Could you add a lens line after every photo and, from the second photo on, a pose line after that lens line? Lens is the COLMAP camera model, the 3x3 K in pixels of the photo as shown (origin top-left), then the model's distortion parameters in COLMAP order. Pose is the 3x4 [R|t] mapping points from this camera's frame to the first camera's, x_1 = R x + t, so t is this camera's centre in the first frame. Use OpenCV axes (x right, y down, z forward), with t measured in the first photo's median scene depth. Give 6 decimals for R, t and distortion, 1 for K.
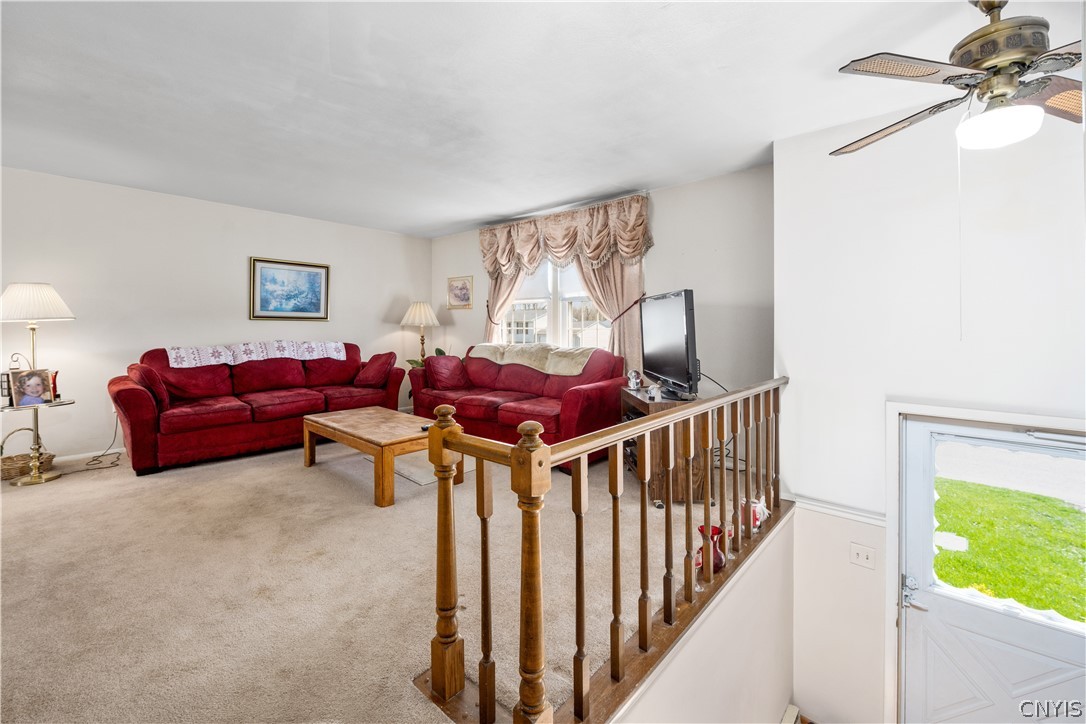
lens RADIAL K [[432.8, 0, 542.7], [0, 432.8, 323.5], [0, 0, 1]] dist [-0.014477, -0.000311]
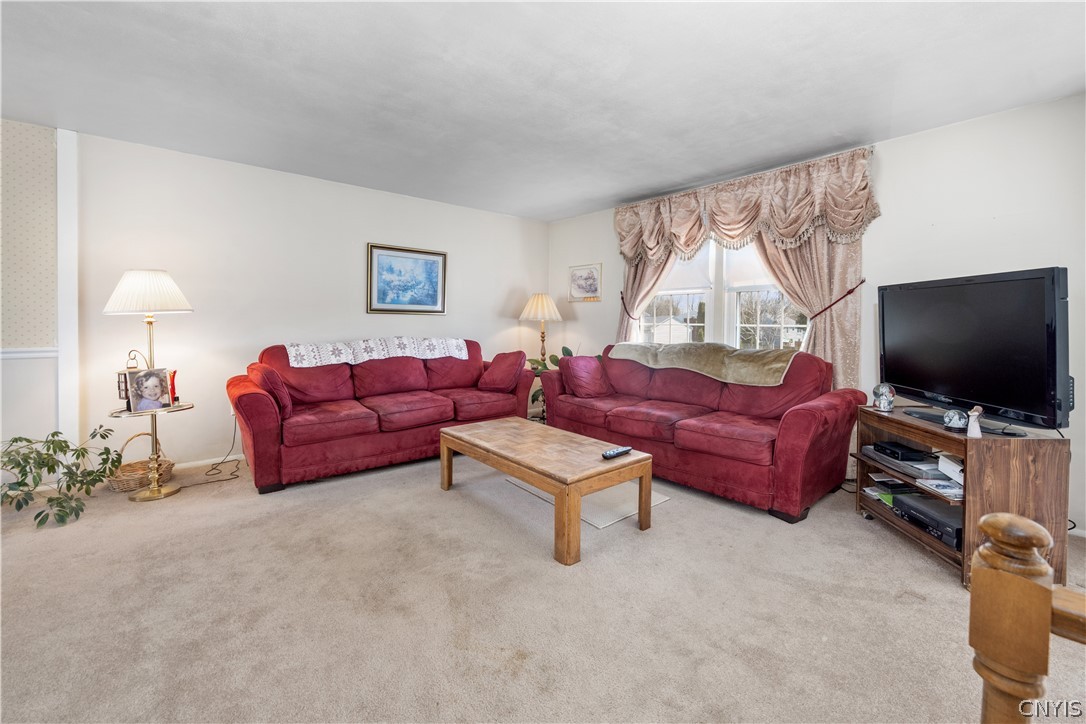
lens RADIAL K [[432.8, 0, 554.9], [0, 432.8, 326.4], [0, 0, 1]] dist [-0.014477, -0.000311]
pose [[0.991799, 0.007064, -0.127611, -0.213346], [-0.004722, 0.999815, 0.018650, 0.000301], [0.127719, -0.017895, 0.991649, 0.188924]]
